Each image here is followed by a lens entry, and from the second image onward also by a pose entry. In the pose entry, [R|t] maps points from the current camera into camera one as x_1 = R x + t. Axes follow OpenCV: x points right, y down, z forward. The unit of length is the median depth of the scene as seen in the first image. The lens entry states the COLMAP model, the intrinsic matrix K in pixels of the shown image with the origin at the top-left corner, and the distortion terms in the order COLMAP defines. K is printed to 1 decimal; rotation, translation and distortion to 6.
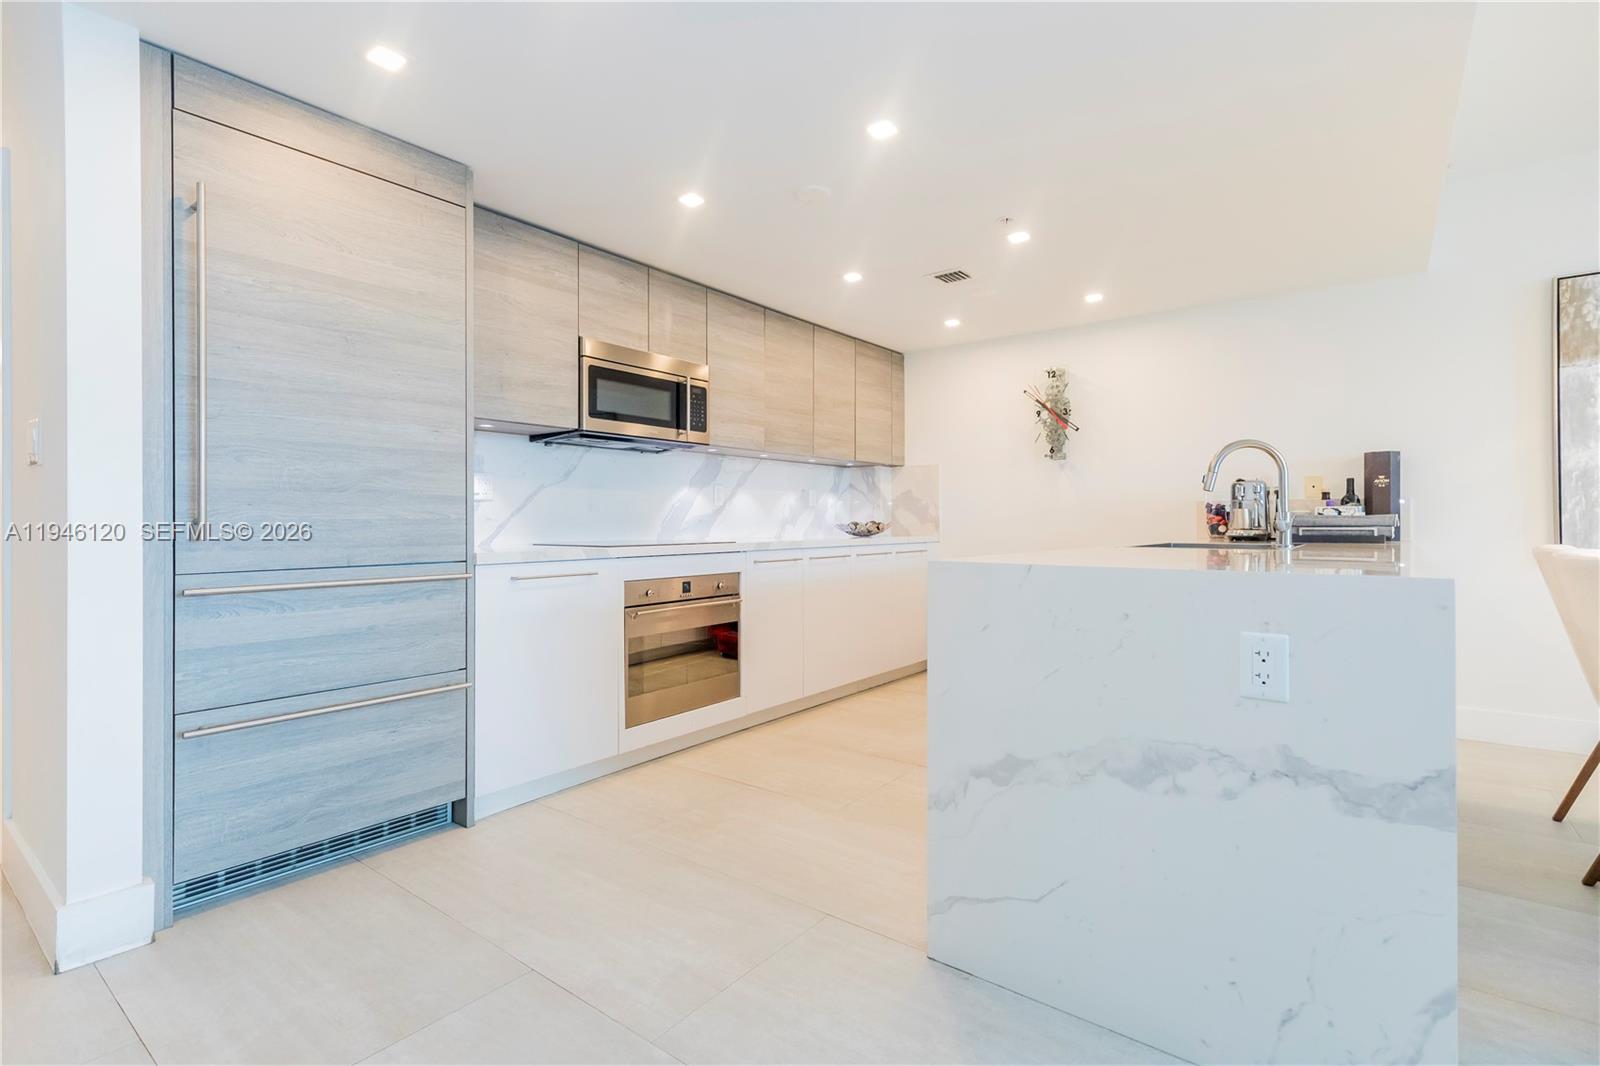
lens RADIAL K [[753.4, 0, 805.9], [0, 753.4, 522.0], [0, 0, 1]] dist [0.001568, 0.000504]
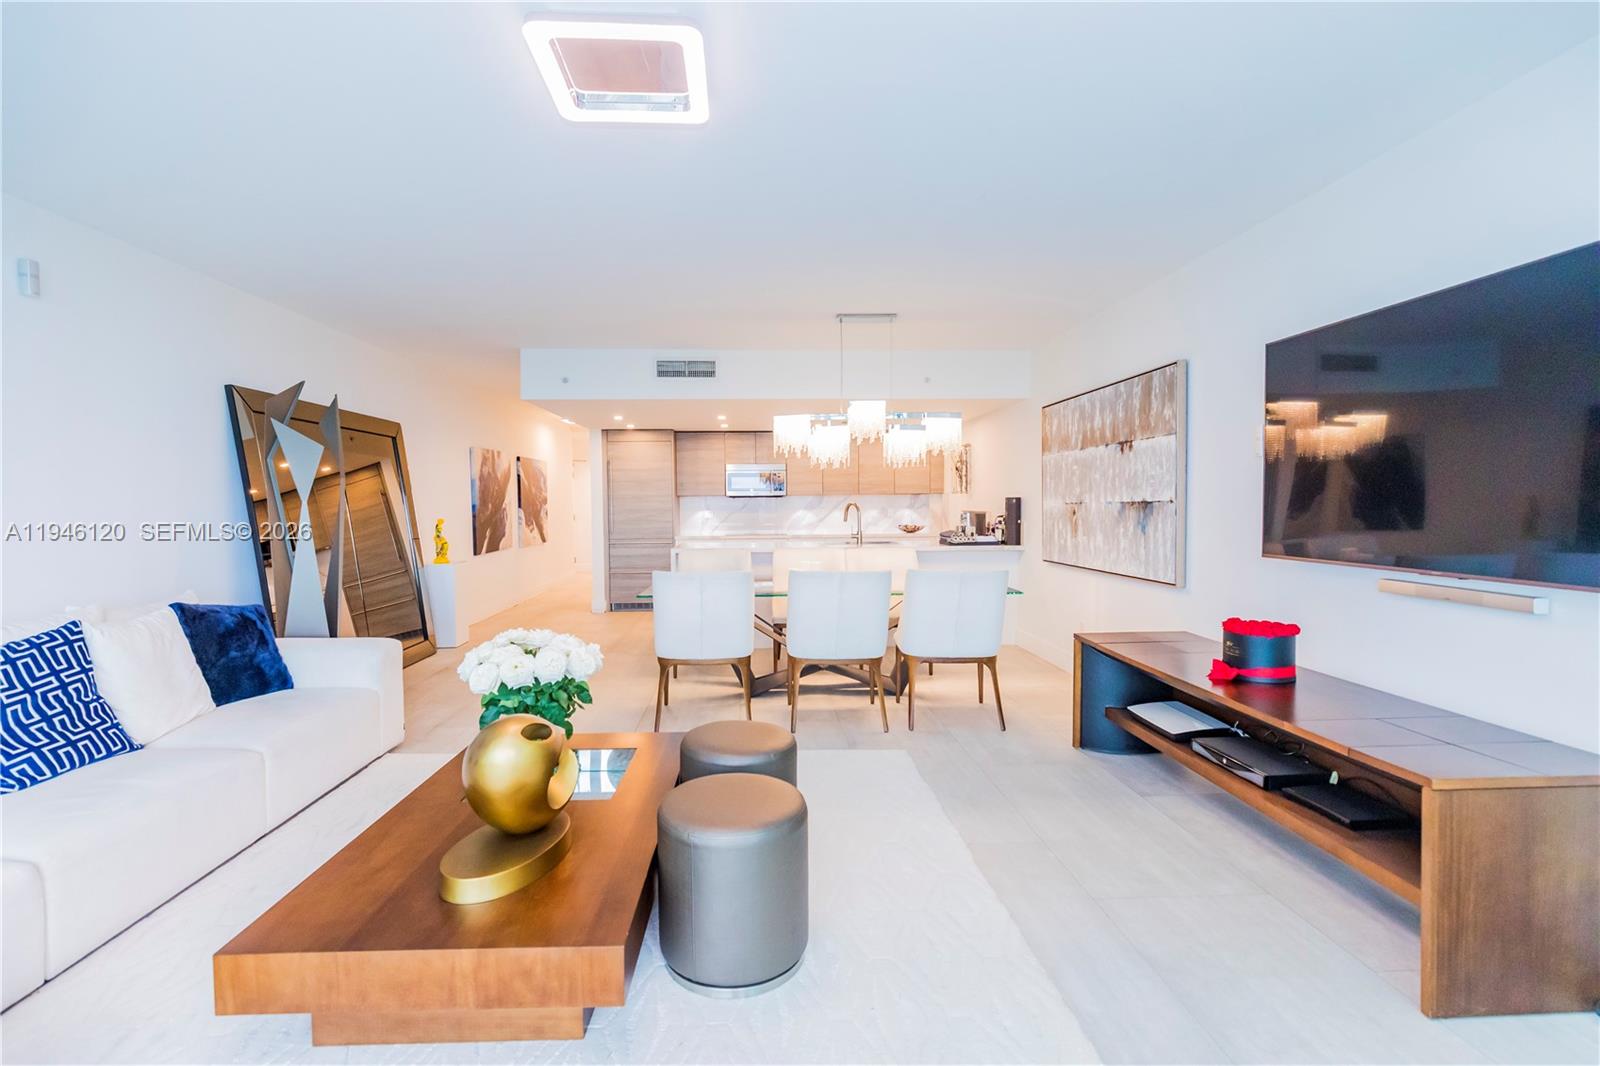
lens RADIAL K [[756.3, 0, 794.0], [0, 756.3, 529.9], [0, 0, 1]] dist [0.002021, 0.001079]
pose [[0.644986, 0.027073, -0.763715, 2.146456], [0.006589, 0.999138, 0.040983, -0.107568], [0.764166, -0.031466, 0.644251, -0.715865]]
